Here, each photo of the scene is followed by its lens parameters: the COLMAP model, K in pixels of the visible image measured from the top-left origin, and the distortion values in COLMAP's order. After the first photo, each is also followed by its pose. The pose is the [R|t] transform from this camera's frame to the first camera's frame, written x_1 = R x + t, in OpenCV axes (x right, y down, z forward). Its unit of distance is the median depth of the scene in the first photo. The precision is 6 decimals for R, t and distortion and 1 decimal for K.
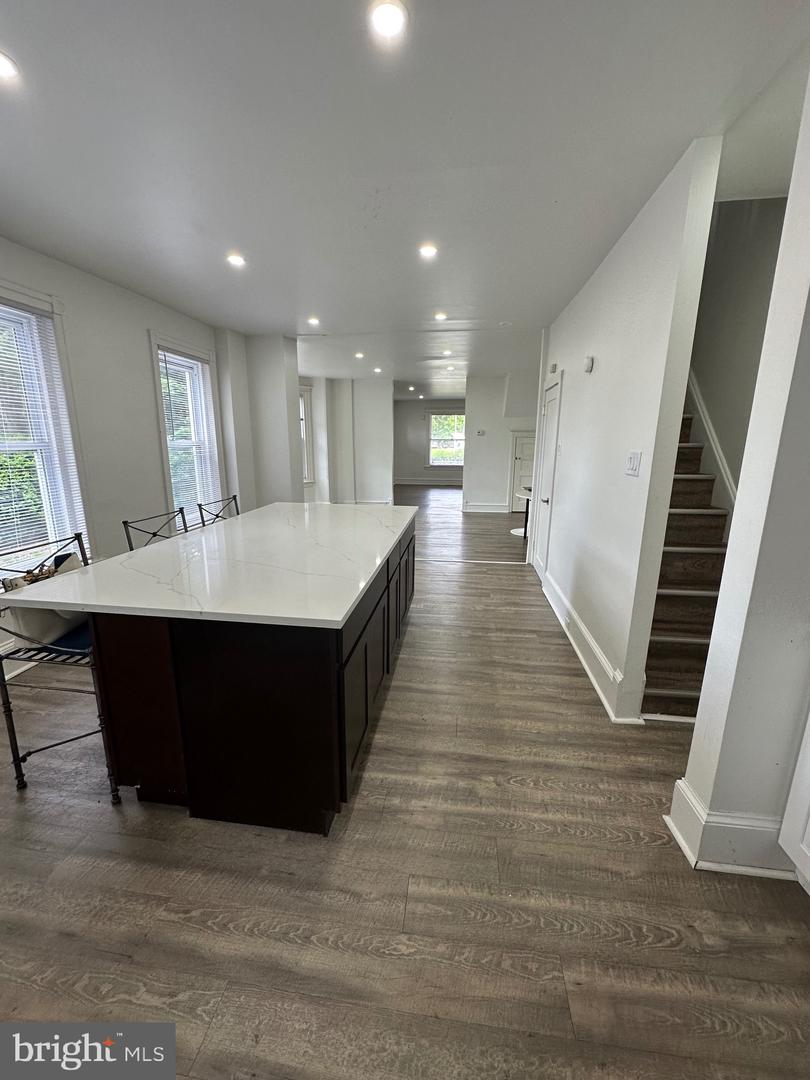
lens RADIAL K [[432.2, 0, 400.3], [0, 432.2, 539.9], [0, 0, 1]] dist [-0.003290, 0.000303]
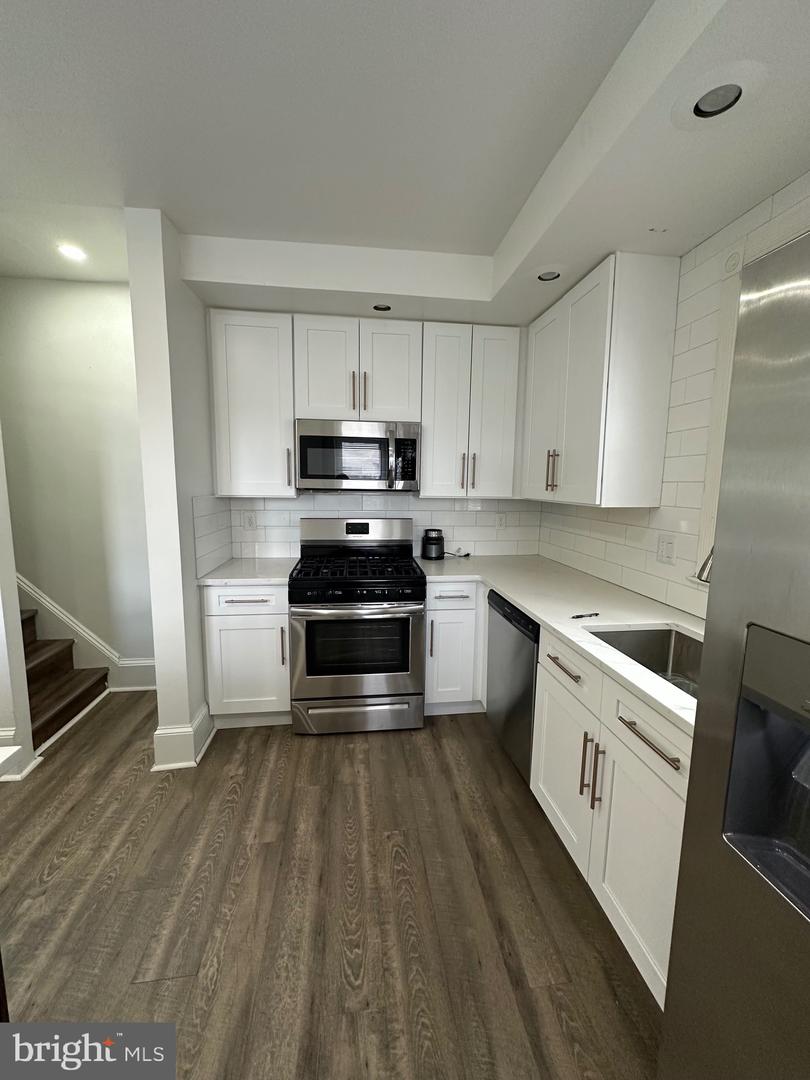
lens RADIAL K [[432.2, 0, 412.8], [0, 432.2, 540.2], [0, 0, 1]] dist [-0.003290, 0.000303]
pose [[-0.272631, -0.139409, 0.951965, -0.732987], [0.205926, 0.958062, 0.199277, -0.106245], [-0.939823, 0.250364, -0.232489, 0.408174]]
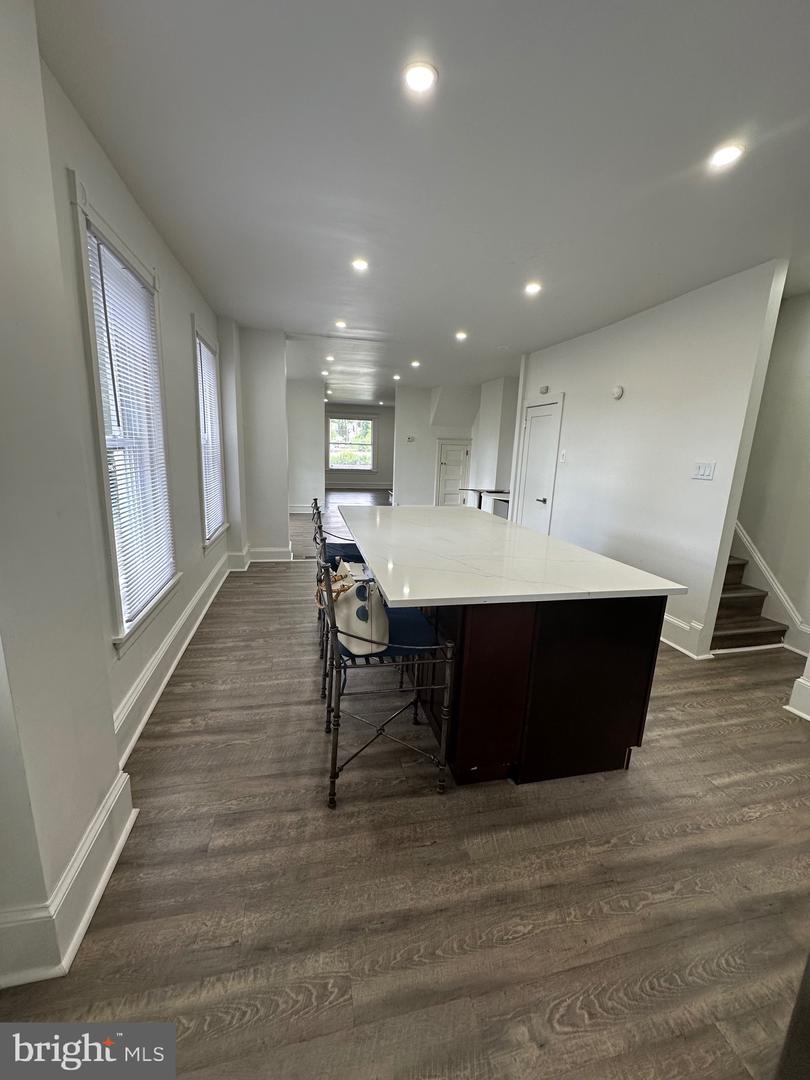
lens RADIAL K [[432.2, 0, 394.4], [0, 432.2, 545.4], [0, 0, 1]] dist [-0.003290, 0.000303]
pose [[0.935715, -0.048586, 0.349394, -1.184667], [0.047207, 0.998807, 0.012467, -0.005510], [-0.349583, 0.004829, 0.936893, 0.063293]]
